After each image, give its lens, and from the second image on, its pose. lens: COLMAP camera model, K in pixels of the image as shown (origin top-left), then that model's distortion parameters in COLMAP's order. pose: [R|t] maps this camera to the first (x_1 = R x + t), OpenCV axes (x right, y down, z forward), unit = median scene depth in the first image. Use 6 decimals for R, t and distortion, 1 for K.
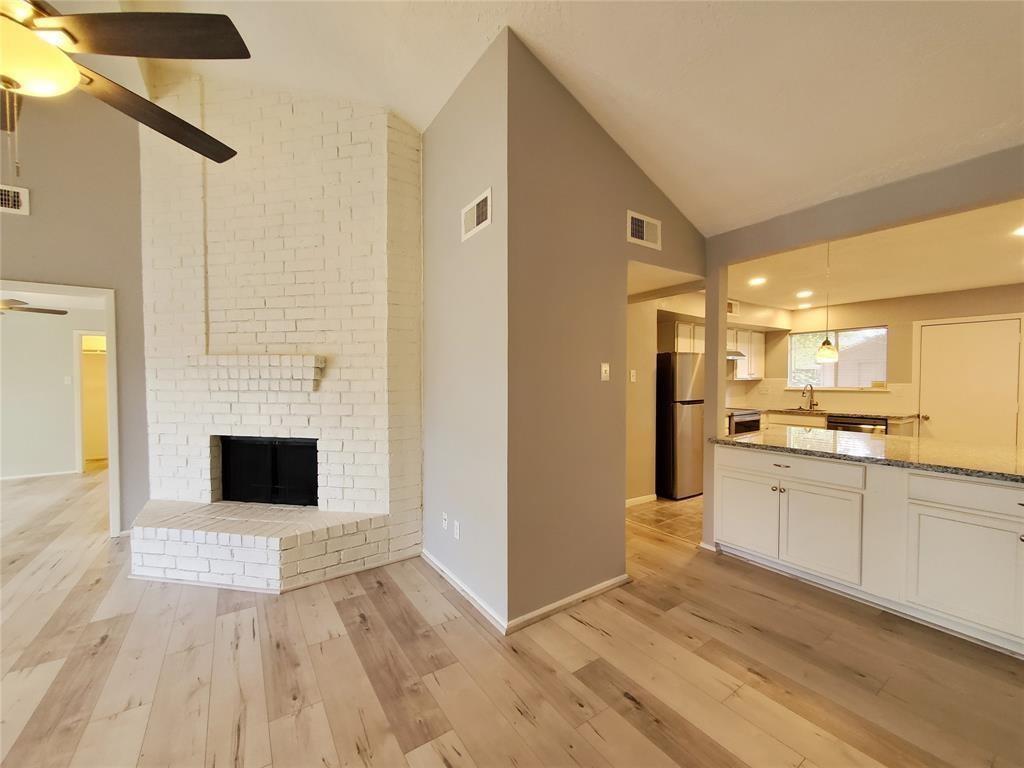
lens RADIAL K [[401.0, 0, 500.5], [0, 401.0, 393.6], [0, 0, 1]] dist [-0.000038, -0.000114]
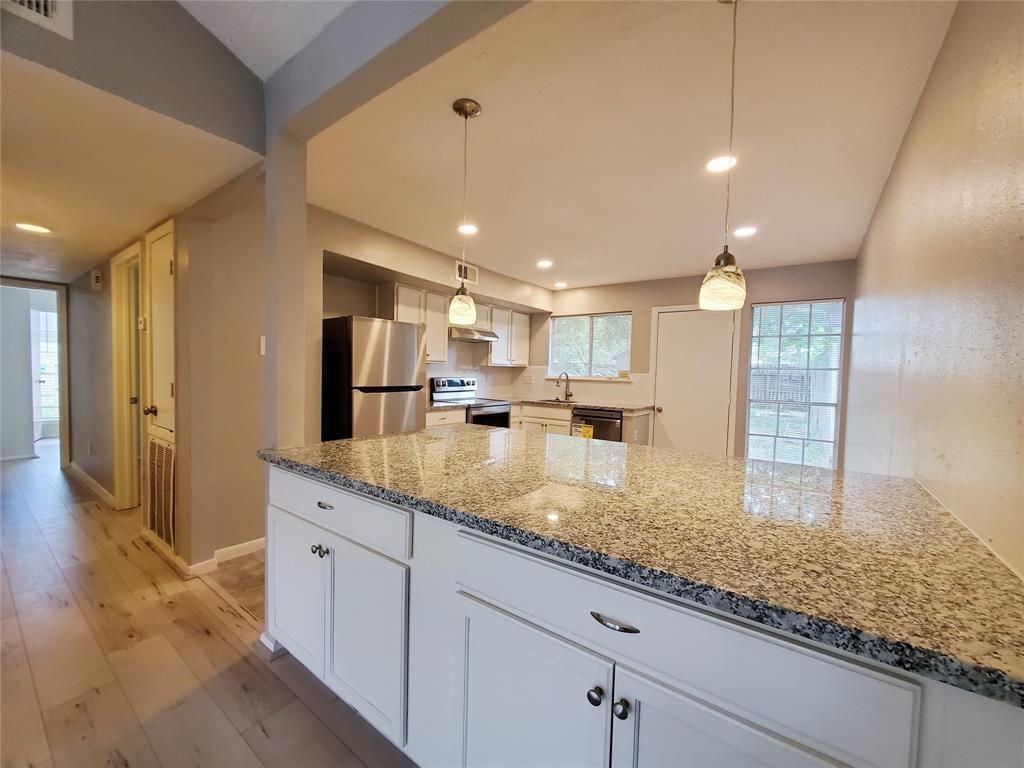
lens RADIAL K [[409.8, 0, 484.1], [0, 409.8, 390.3], [0, 0, 1]] dist [-0.000266, -0.000025]
pose [[0.948182, 0.013879, 0.317424, 0.359855], [-0.018295, 0.999773, 0.010936, 0.010987], [-0.317200, -0.016177, 0.948221, 0.215045]]
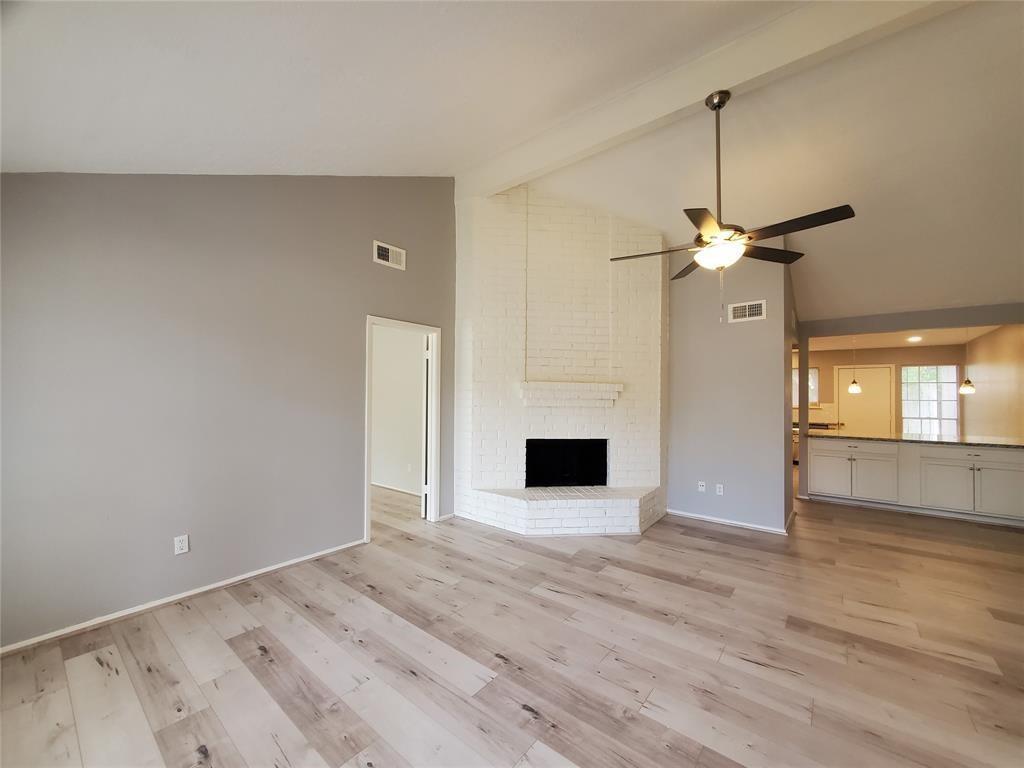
lens RADIAL K [[404.5, 0, 506.9], [0, 404.5, 389.7], [0, 0, 1]] dist [0.000687, -0.000120]
pose [[0.957938, 0.014886, 0.286589, -0.725066], [-0.000081, 0.998668, -0.051602, 0.004329], [-0.286975, 0.049408, 0.956663, -0.194372]]
